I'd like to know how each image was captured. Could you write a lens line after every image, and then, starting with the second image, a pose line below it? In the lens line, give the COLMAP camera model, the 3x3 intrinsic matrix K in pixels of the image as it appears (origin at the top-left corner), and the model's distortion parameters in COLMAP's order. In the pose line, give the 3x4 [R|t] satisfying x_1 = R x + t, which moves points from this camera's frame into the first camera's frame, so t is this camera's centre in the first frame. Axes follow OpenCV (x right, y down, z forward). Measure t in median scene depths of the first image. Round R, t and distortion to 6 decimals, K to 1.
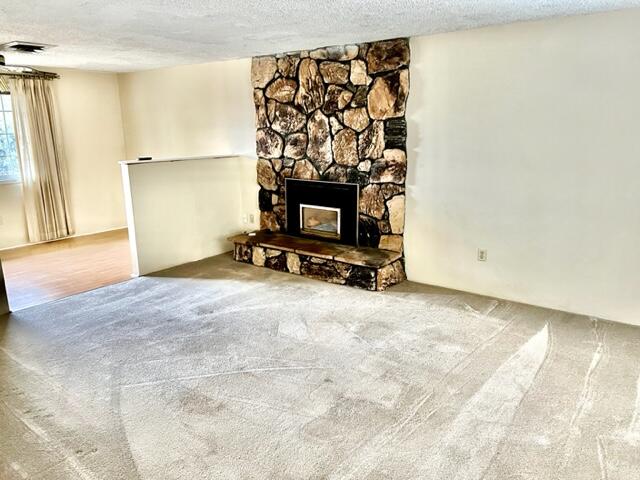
lens RADIAL K [[481.6, 0, 320.0], [0, 481.6, 240.0], [0, 0, 1]] dist [0.061917, -0.098083]
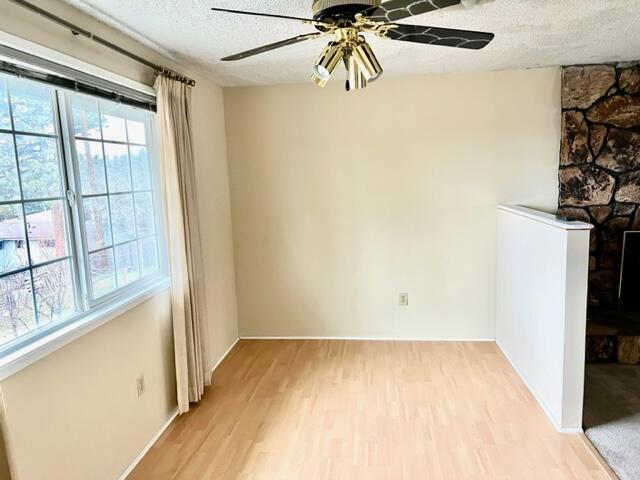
lens RADIAL K [[481.6, 0, 320.0], [0, 481.6, 240.0], [0, 0, 1]] dist [0.061917, -0.098083]
pose [[0.862846, -0.099652, 0.495546, -0.817667], [0.151205, 0.986368, -0.064924, -0.137033], [-0.482321, 0.130949, 0.866152, 0.596363]]
